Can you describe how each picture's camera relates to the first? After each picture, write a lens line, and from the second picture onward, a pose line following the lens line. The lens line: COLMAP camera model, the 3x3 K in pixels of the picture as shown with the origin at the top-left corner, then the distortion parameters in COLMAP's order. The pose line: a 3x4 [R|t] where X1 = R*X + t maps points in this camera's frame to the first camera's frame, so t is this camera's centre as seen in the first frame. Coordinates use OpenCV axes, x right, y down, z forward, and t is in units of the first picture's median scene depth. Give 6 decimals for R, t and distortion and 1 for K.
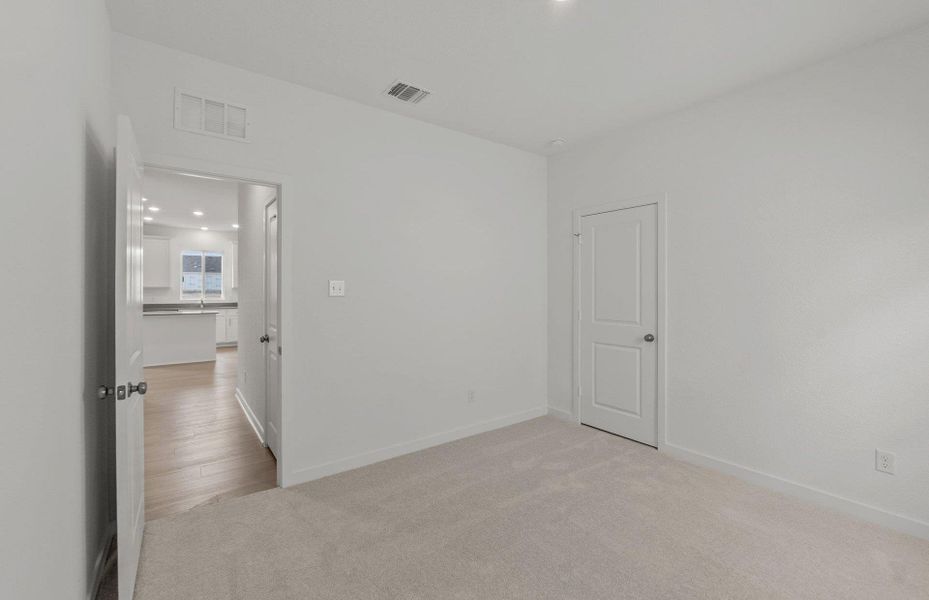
lens RADIAL K [[389.6, 0, 467.4], [0, 389.6, 294.6], [0, 0, 1]] dist [-0.000472, -0.000028]
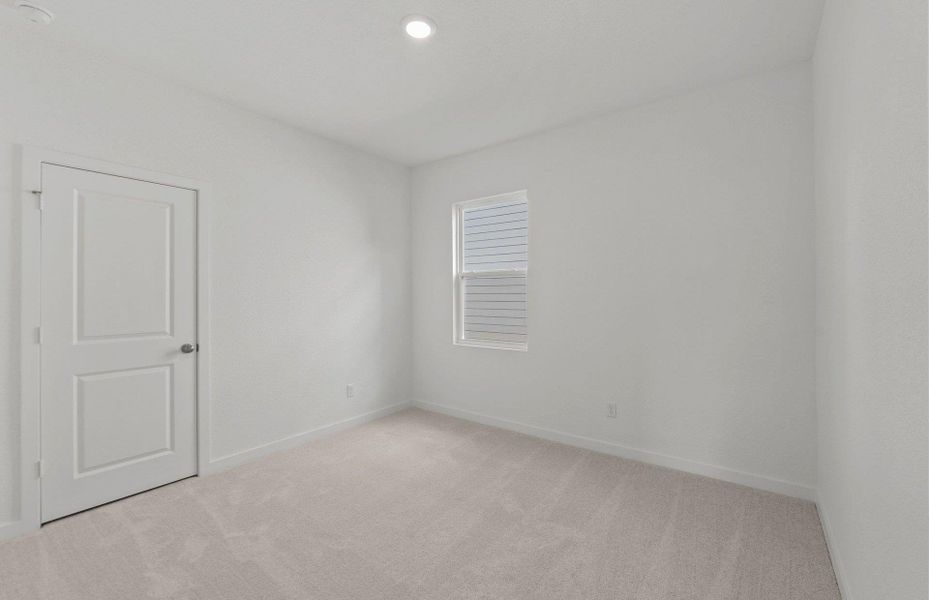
lens RADIAL K [[389.6, 0, 467.4], [0, 389.6, 294.6], [0, 0, 1]] dist [-0.000472, -0.000028]
pose [[-0.289359, 0.003742, 0.957213, -0.493100], [0.008794, 0.999961, -0.001251, 0.001313], [-0.957180, 0.008055, -0.289380, 0.646606]]
